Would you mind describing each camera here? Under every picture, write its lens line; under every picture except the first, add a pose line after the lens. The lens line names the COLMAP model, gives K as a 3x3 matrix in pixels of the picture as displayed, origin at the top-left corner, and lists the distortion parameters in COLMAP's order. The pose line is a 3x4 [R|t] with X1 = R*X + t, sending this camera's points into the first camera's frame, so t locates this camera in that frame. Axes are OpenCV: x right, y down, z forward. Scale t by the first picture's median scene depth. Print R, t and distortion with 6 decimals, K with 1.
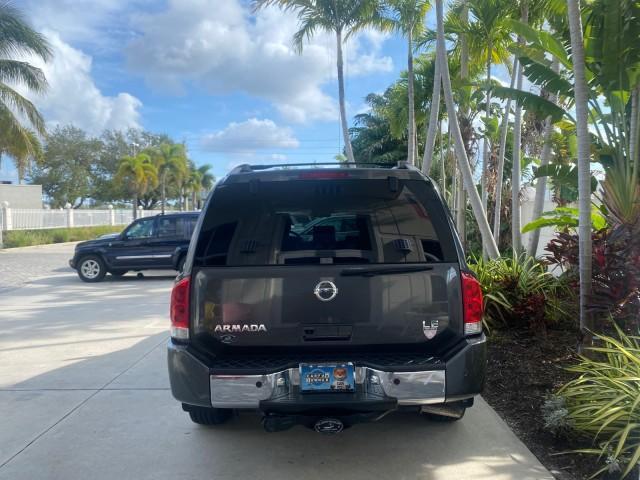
lens RADIAL K [[484.9, 0, 323.2], [0, 484.9, 241.1], [0, 0, 1]] dist [-0.002681, -0.007016]
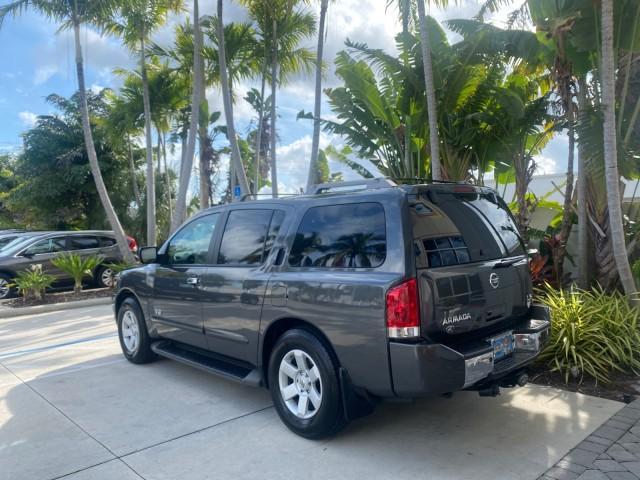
lens RADIAL K [[485.2, 0, 320.0], [0, 485.2, 240.0], [0, 0, 1]] dist [0.000990, -0.002552]
pose [[0.741187, -0.028287, 0.670702, -0.326744], [0.052920, 0.998465, -0.016370, -0.002632], [-0.669209, 0.047626, 0.741546, 0.092460]]
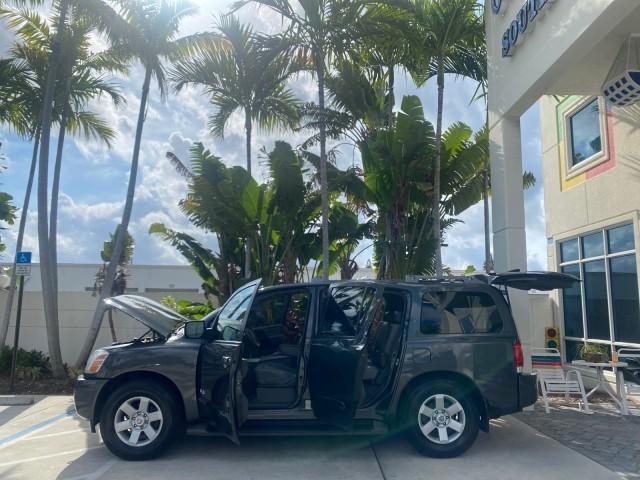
lens RADIAL K [[484.9, 0, 323.2], [0, 484.9, 241.1], [0, 0, 1]] dist [-0.002681, -0.007016]
pose [[-0.024791, 0.144789, 0.989152, -0.636738], [0.026459, 0.989204, -0.144134, -0.018329], [-0.999342, 0.022599, -0.028354, 0.522478]]
